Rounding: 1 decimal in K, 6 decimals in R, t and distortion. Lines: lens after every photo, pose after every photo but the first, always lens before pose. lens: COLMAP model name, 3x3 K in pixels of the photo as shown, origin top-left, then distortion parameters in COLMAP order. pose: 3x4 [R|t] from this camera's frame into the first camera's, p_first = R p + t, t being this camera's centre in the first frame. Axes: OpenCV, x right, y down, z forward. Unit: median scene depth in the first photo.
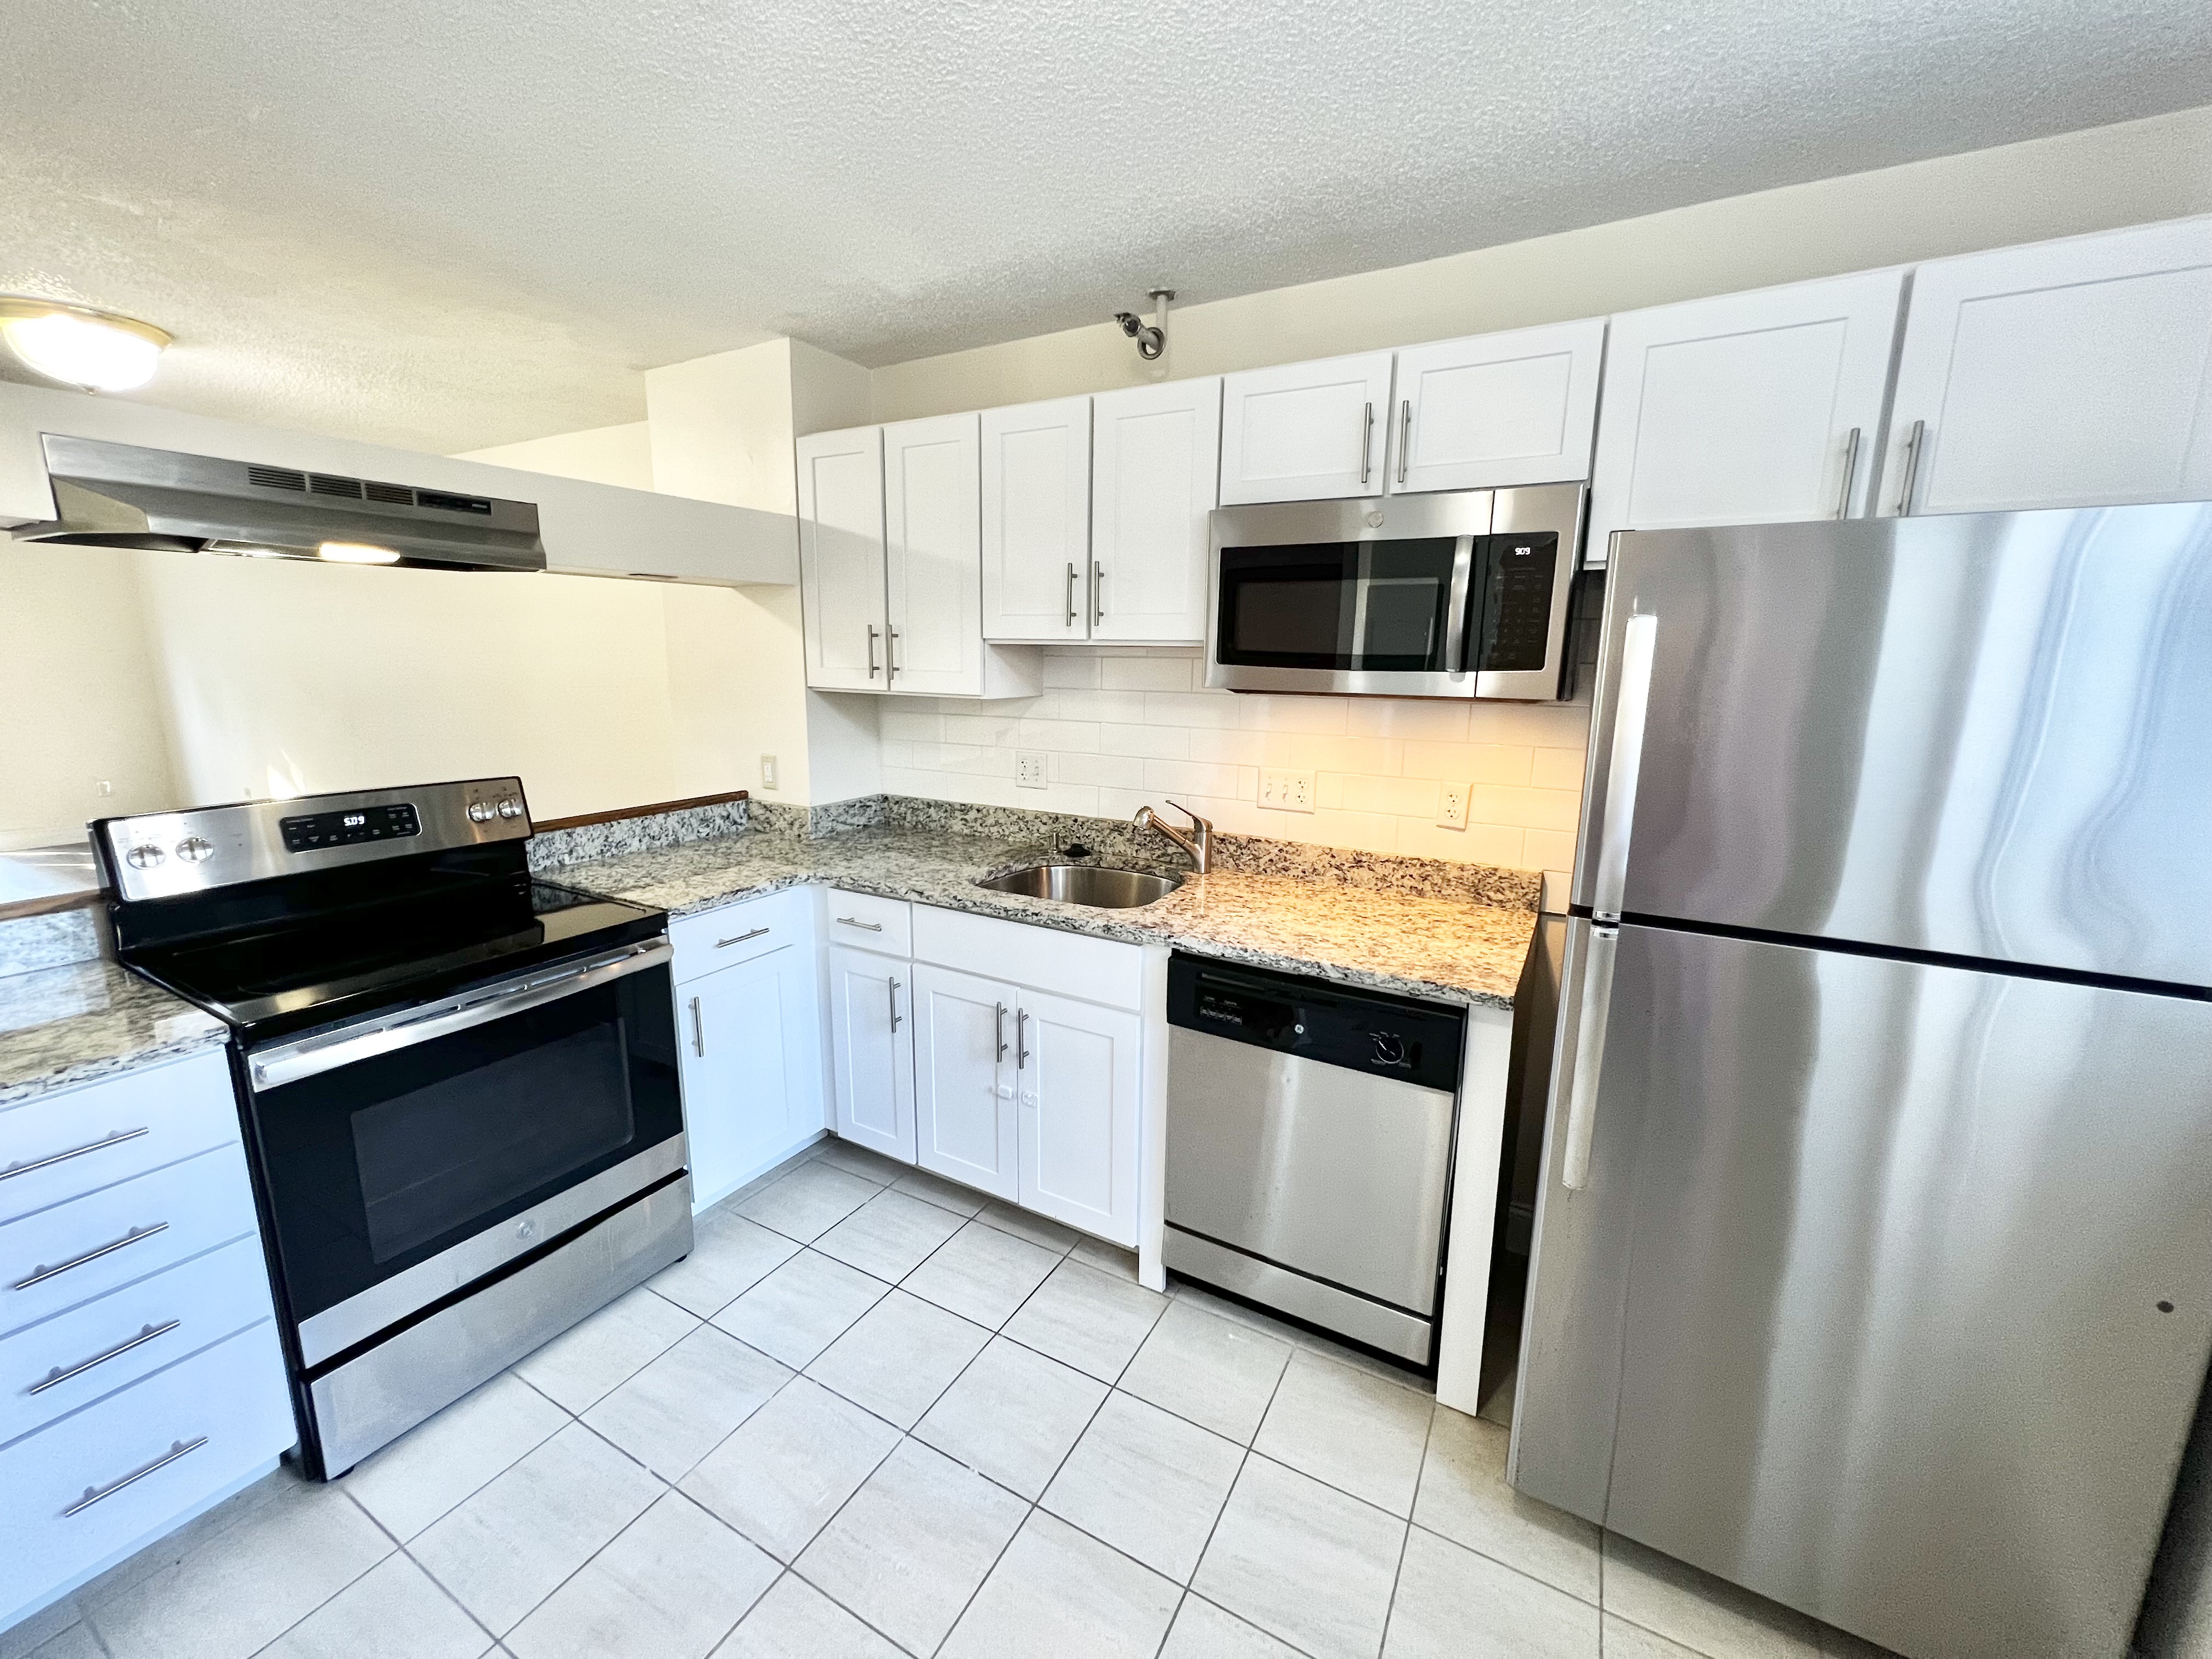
lens RADIAL K [[885.4, 0, 1099.3], [0, 885.4, 823.7], [0, 0, 1]] dist [0.000160, 0.000131]
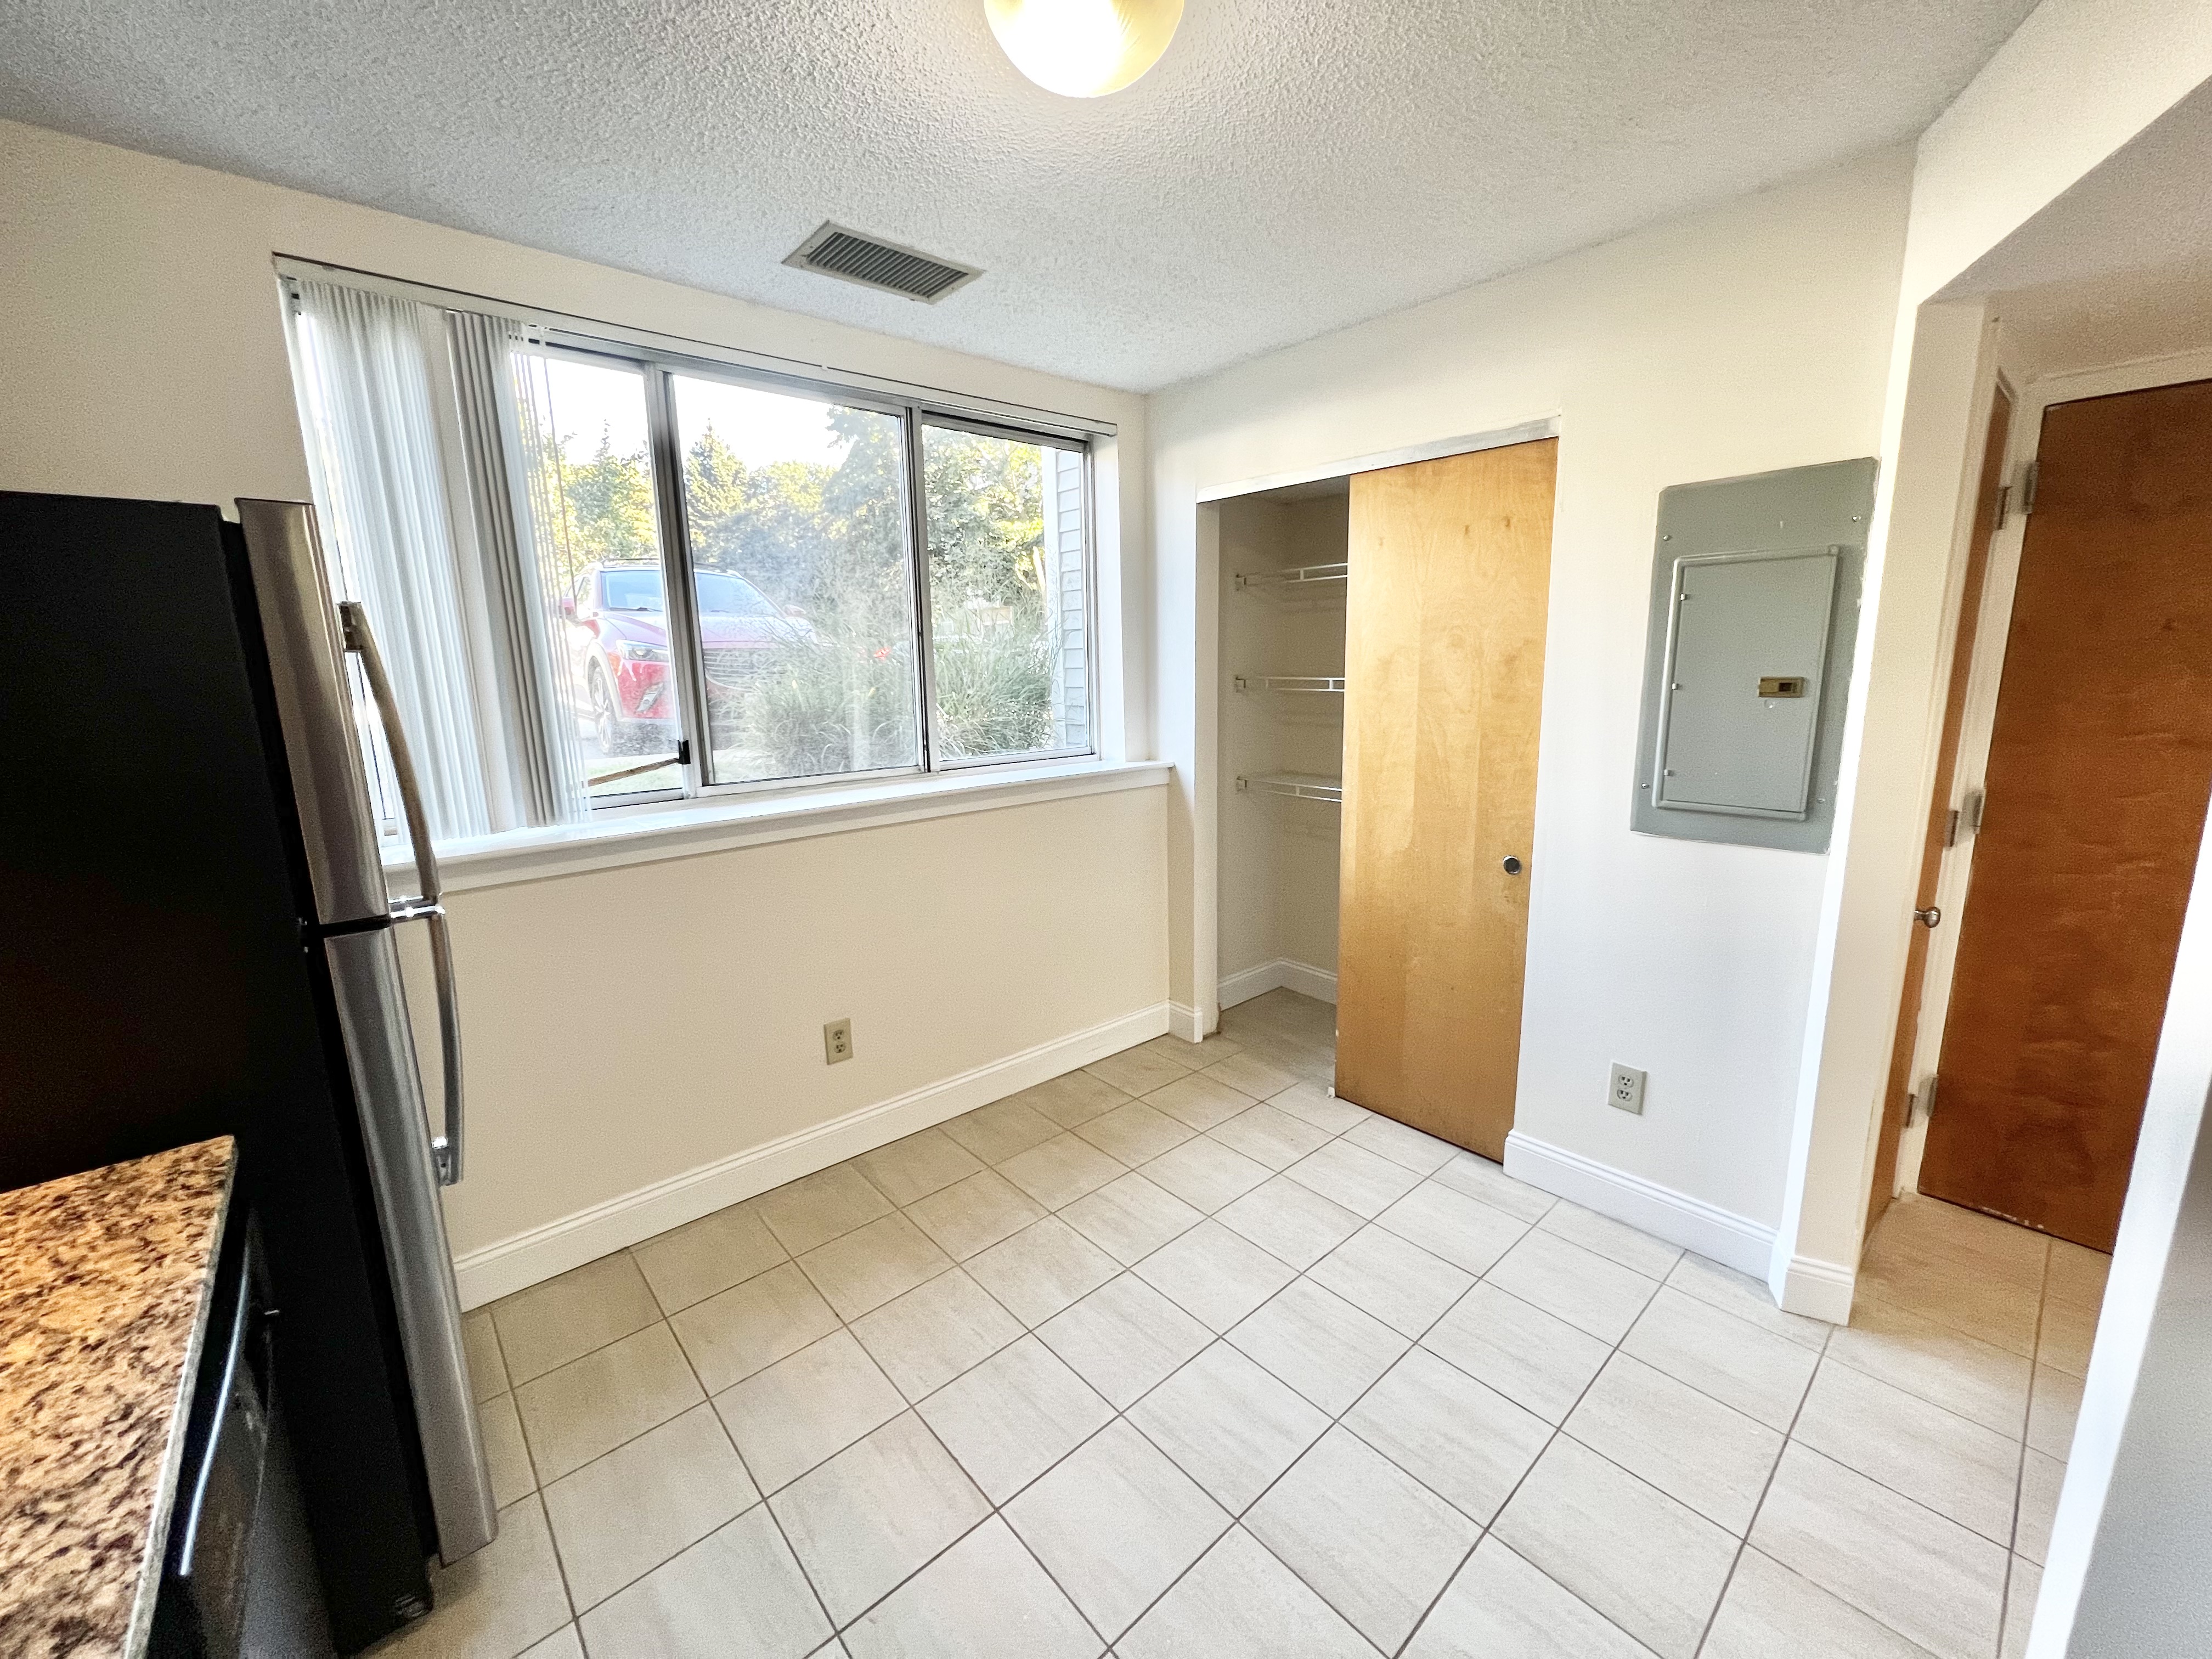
lens RADIAL K [[882.5, 0, 1102.8], [0, 882.5, 822.1], [0, 0, 1]] dist [-0.000315, 0.000122]
pose [[-0.942515, -0.056739, 0.329313, -0.268604], [0.069569, 0.930570, 0.359444, -0.161122], [-0.326843, 0.361691, -0.873128, 0.898098]]
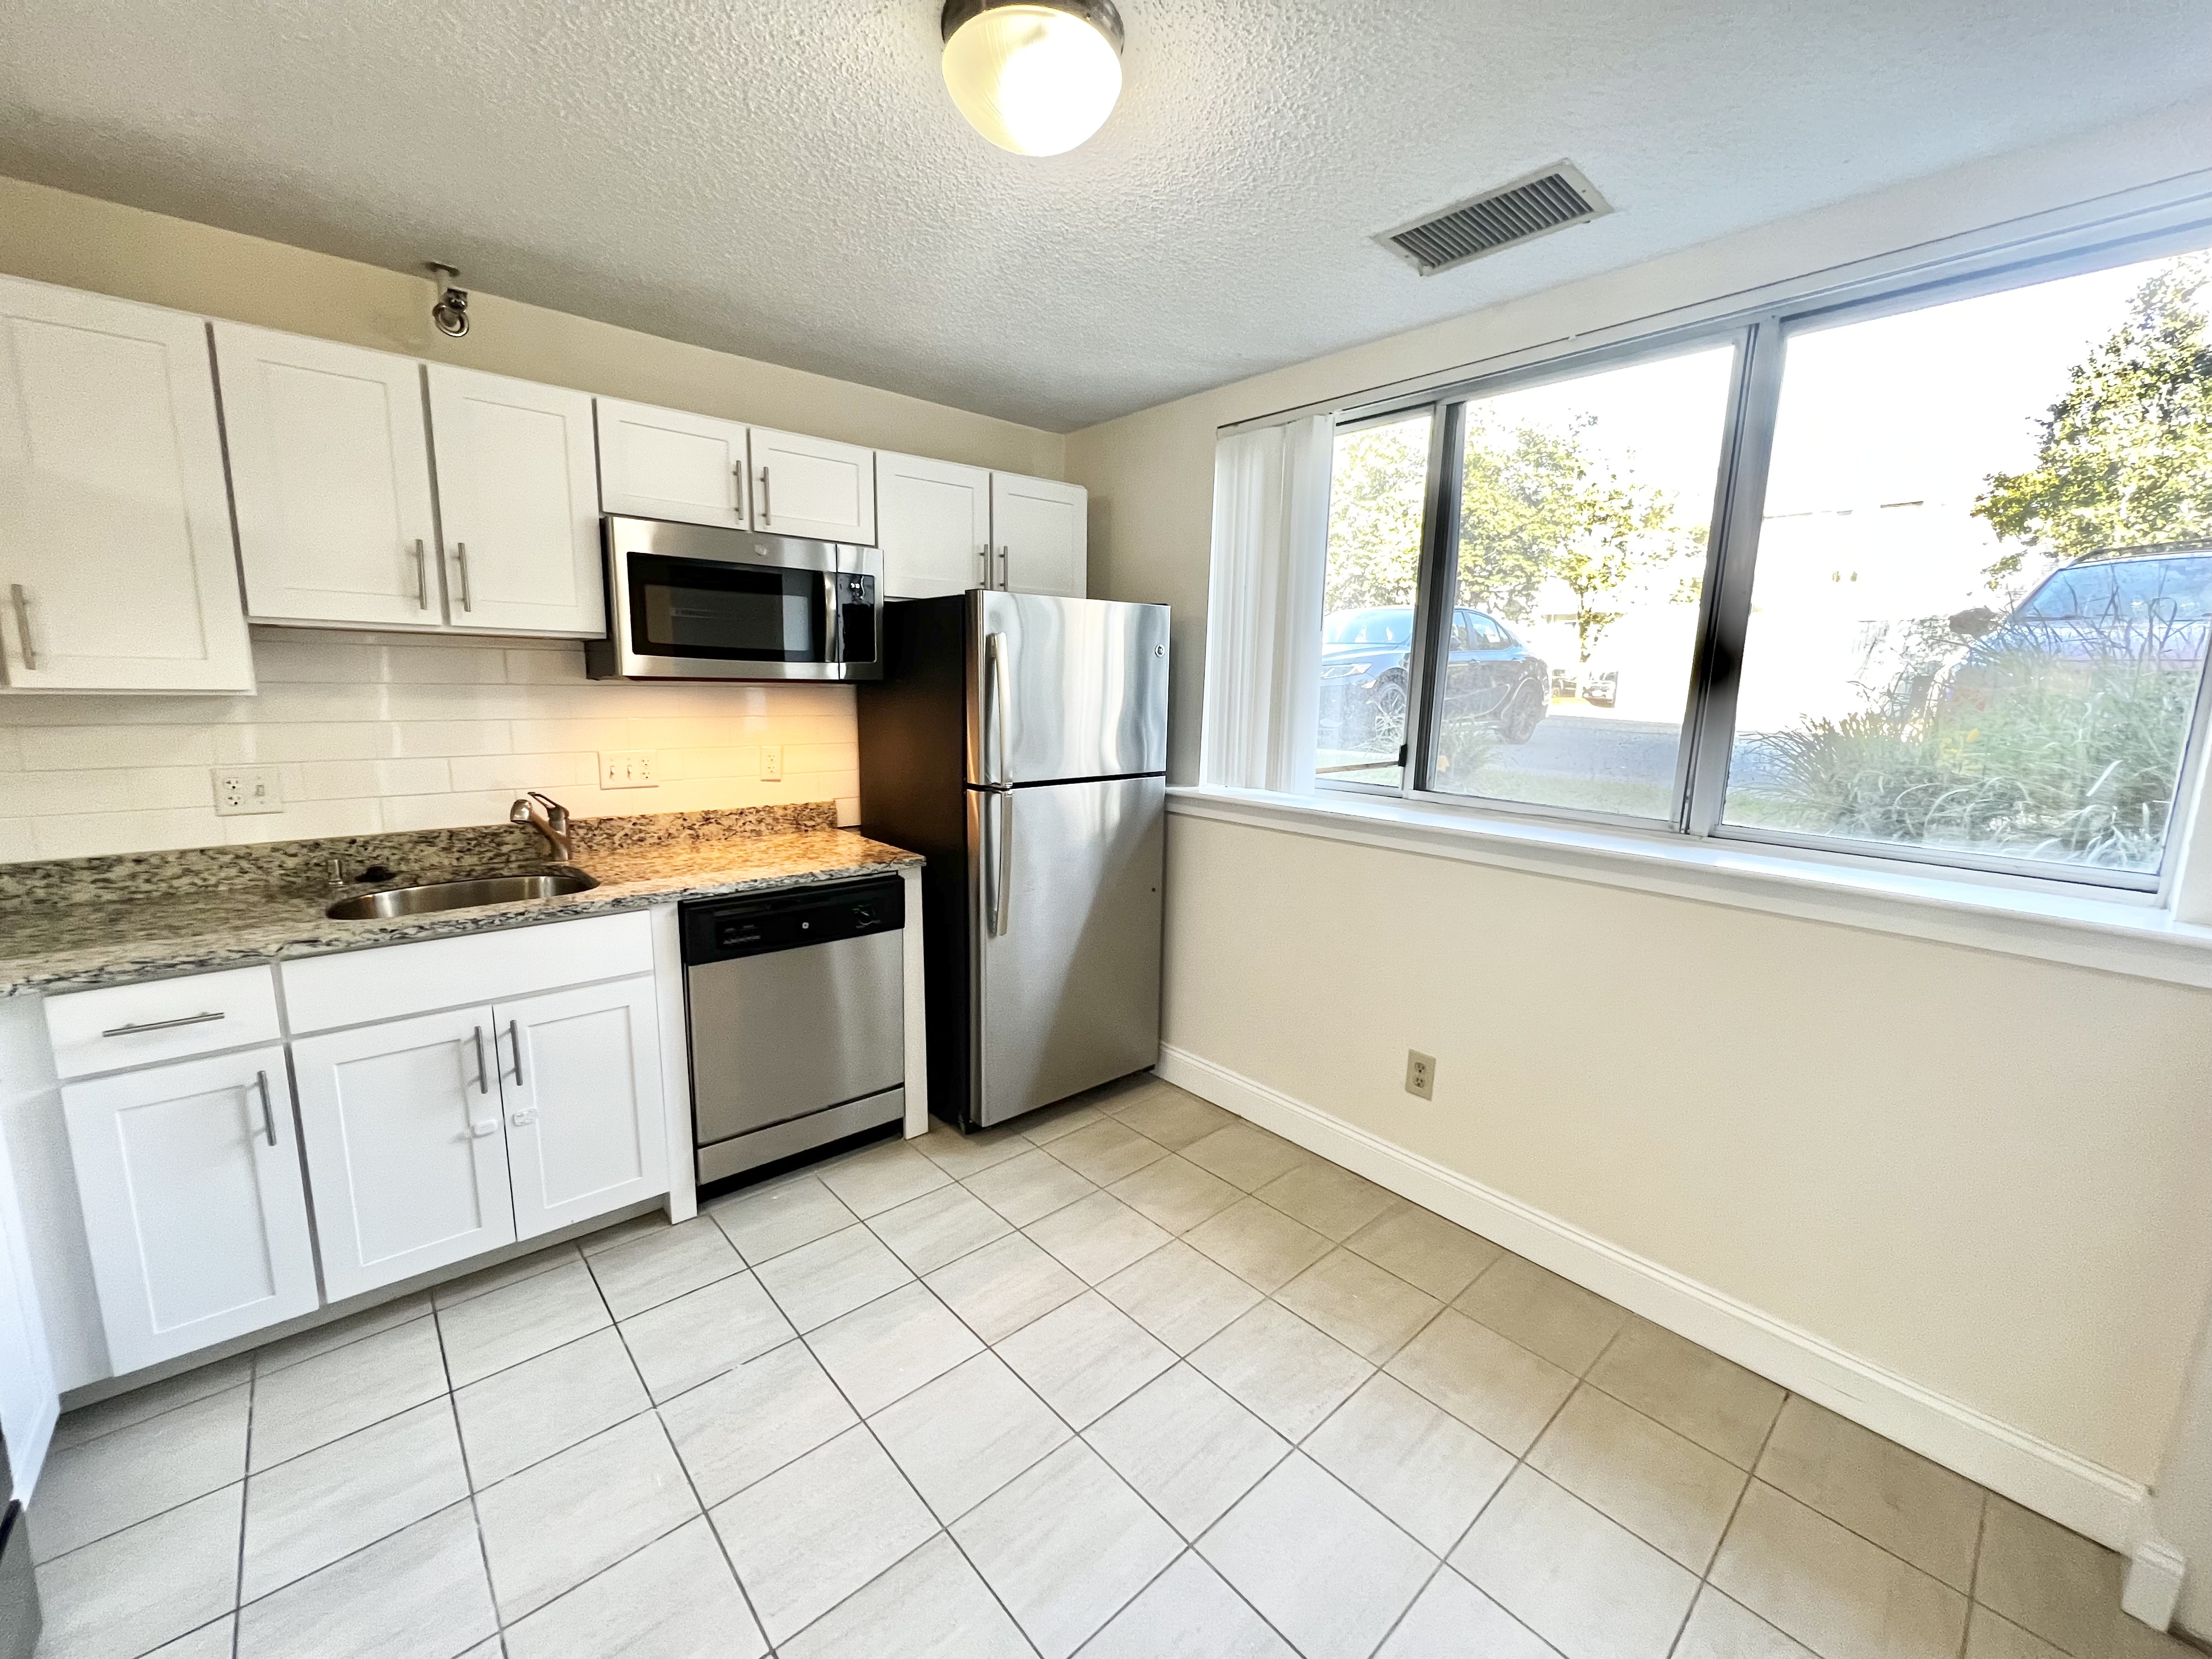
lens RADIAL K [[885.4, 0, 1099.3], [0, 885.4, 823.7], [0, 0, 1]] dist [0.000160, 0.000131]
pose [[0.332975, -0.157390, 0.929707, -0.673695], [0.163199, 0.980711, 0.107574, 0.005684], [-0.928705, 0.115908, 0.352238, 0.069382]]
